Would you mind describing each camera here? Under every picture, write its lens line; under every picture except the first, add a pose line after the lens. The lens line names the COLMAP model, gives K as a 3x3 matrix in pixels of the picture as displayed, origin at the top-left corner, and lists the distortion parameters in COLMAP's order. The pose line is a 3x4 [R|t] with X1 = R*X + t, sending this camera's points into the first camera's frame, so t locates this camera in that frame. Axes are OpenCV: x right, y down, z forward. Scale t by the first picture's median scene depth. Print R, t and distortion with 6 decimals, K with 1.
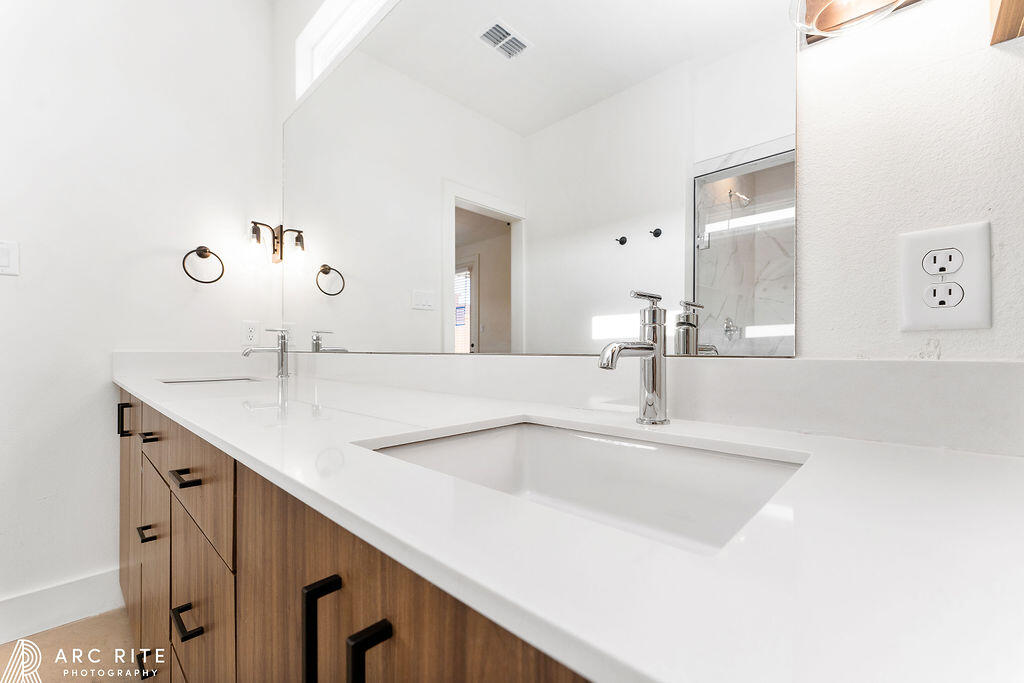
lens RADIAL K [[421.4, 0, 504.6], [0, 421.4, 356.0], [0, 0, 1]] dist [0.002940, 0.000062]
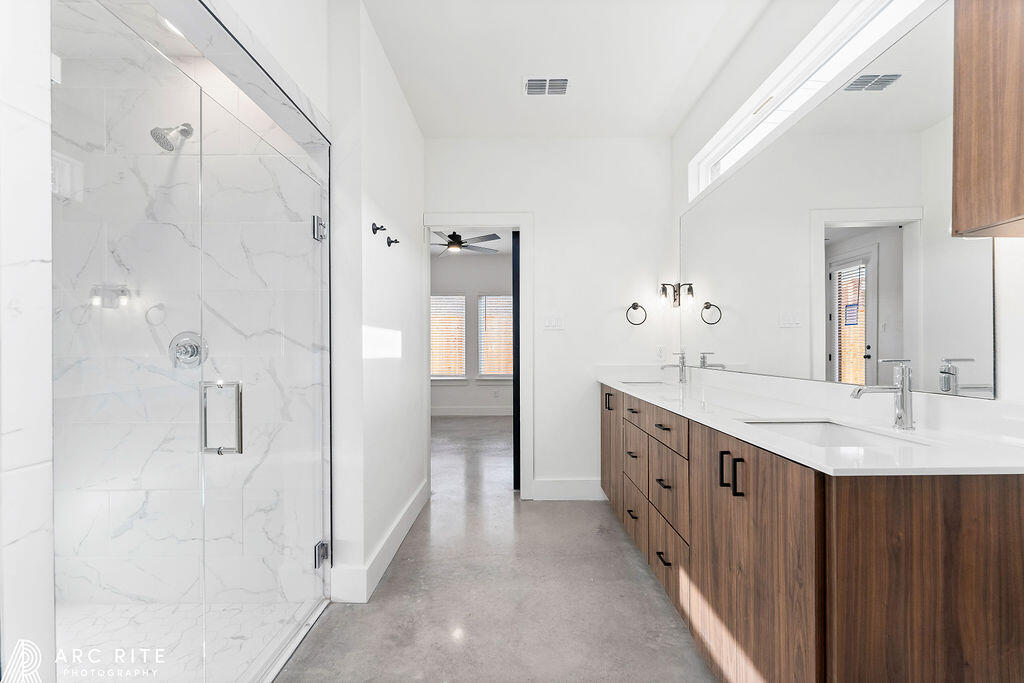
lens RADIAL K [[421.4, 0, 515.7], [0, 421.4, 347.8], [0, 0, 1]] dist [0.002940, 0.000062]
pose [[0.691025, -0.010197, -0.722759, 0.193142], [0.004976, 0.999944, -0.009349, -0.069930], [0.722814, 0.002864, 0.691037, -0.563209]]
